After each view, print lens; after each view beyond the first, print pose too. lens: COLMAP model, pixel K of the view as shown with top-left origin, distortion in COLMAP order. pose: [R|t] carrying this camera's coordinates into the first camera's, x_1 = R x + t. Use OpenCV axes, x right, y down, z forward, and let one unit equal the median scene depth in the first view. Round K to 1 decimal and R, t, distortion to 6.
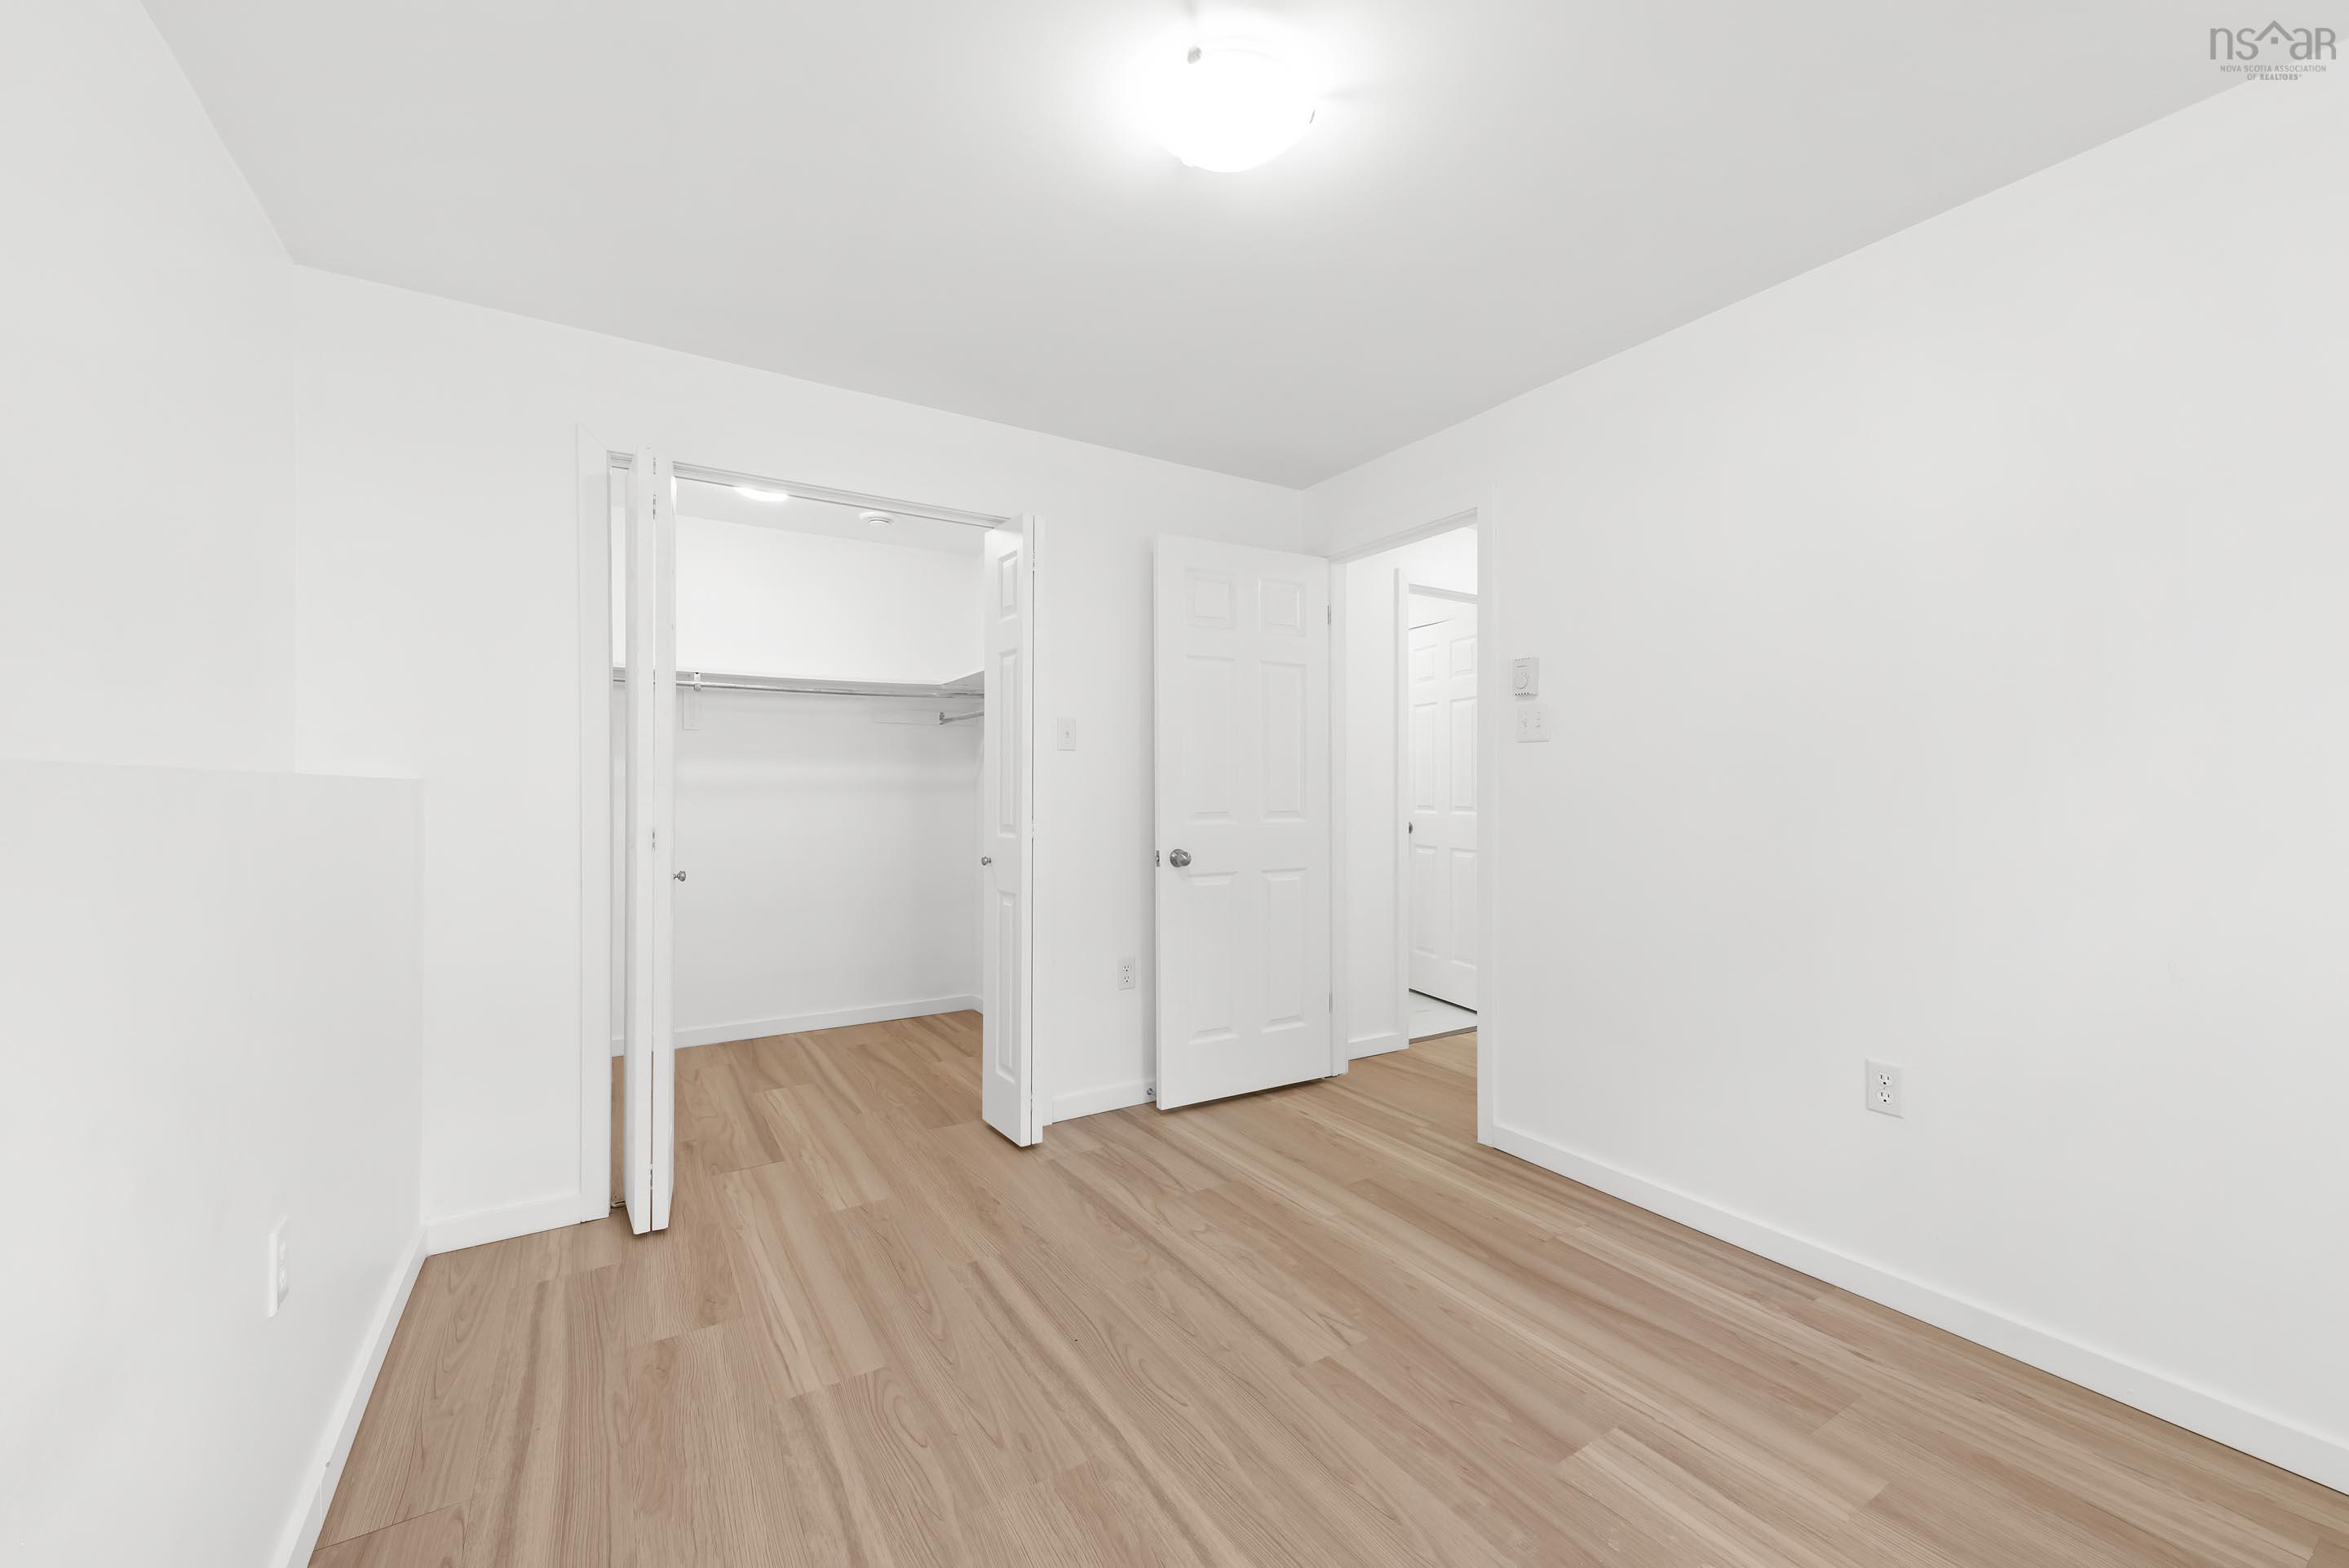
lens RADIAL K [[921.9, 0, 1174.5], [0, 921.9, 784.0], [0, 0, 1]] dist [0.000740, 0.000074]
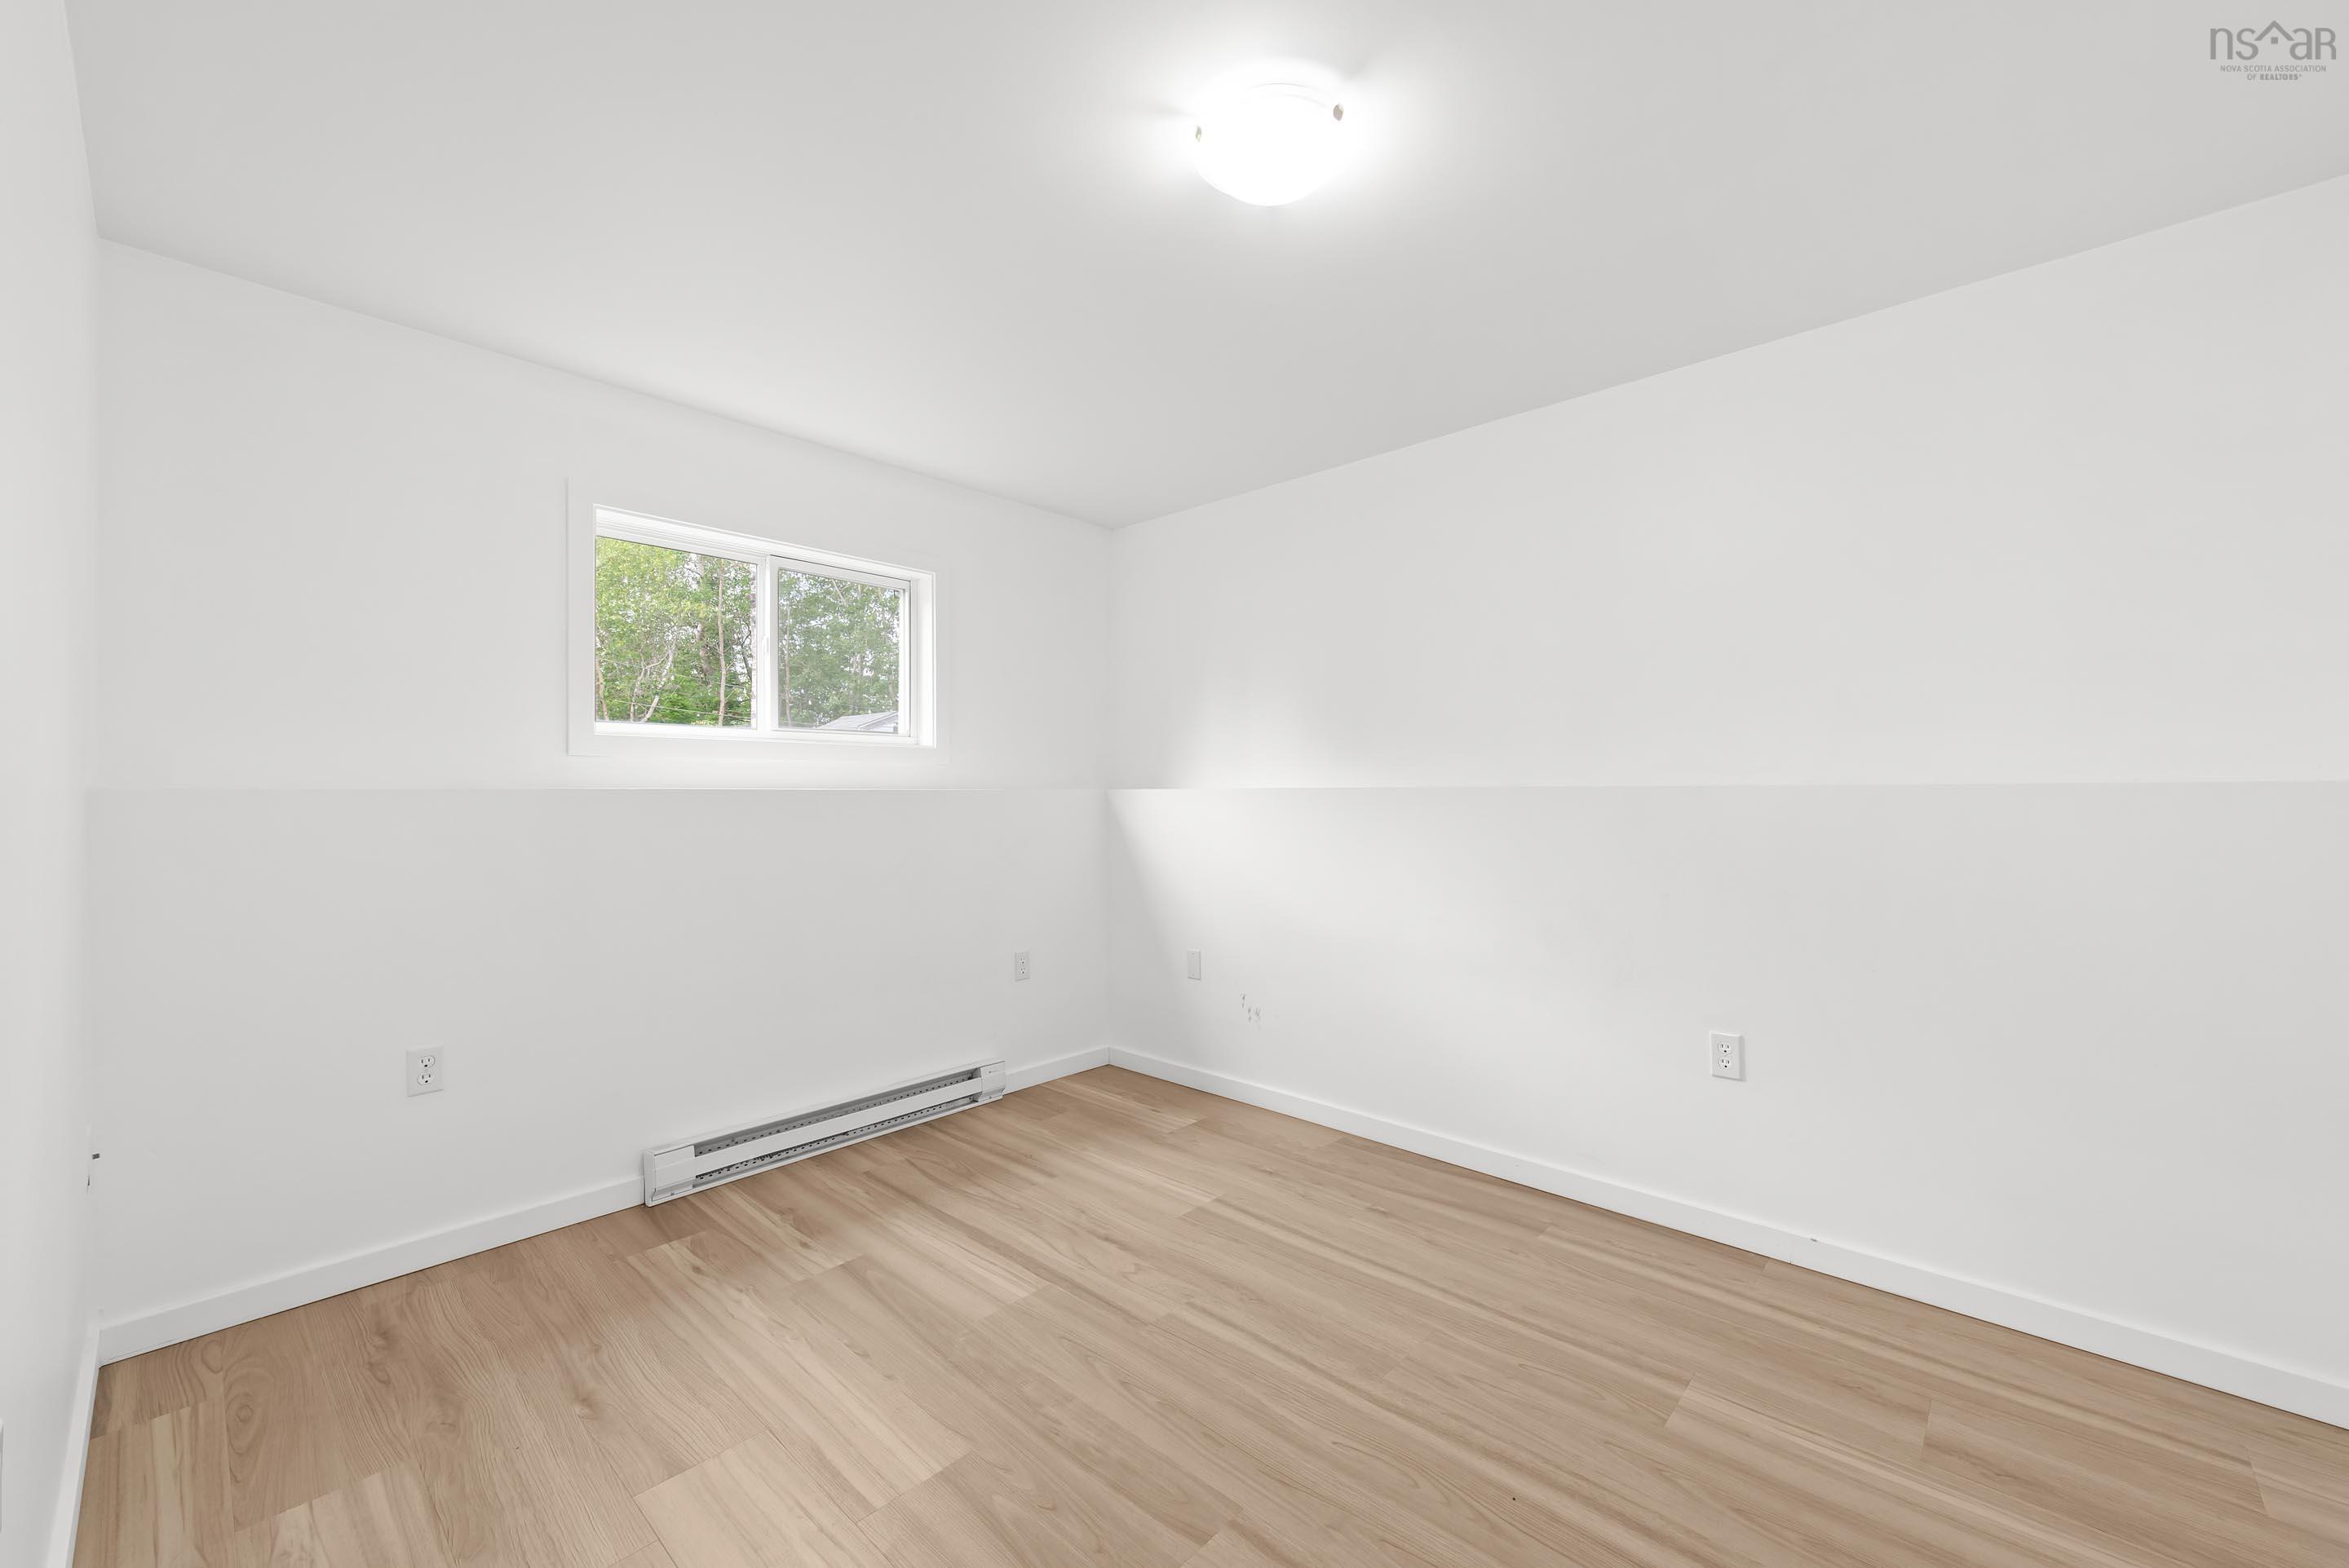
lens RADIAL K [[921.9, 0, 1174.5], [0, 921.9, 784.0], [0, 0, 1]] dist [0.000740, 0.000074]
pose [[-0.965470, 0.000591, -0.260515, 0.439151], [0.004366, 0.999894, -0.013910, 0.006857], [0.260480, -0.014567, -0.965369, 1.976146]]
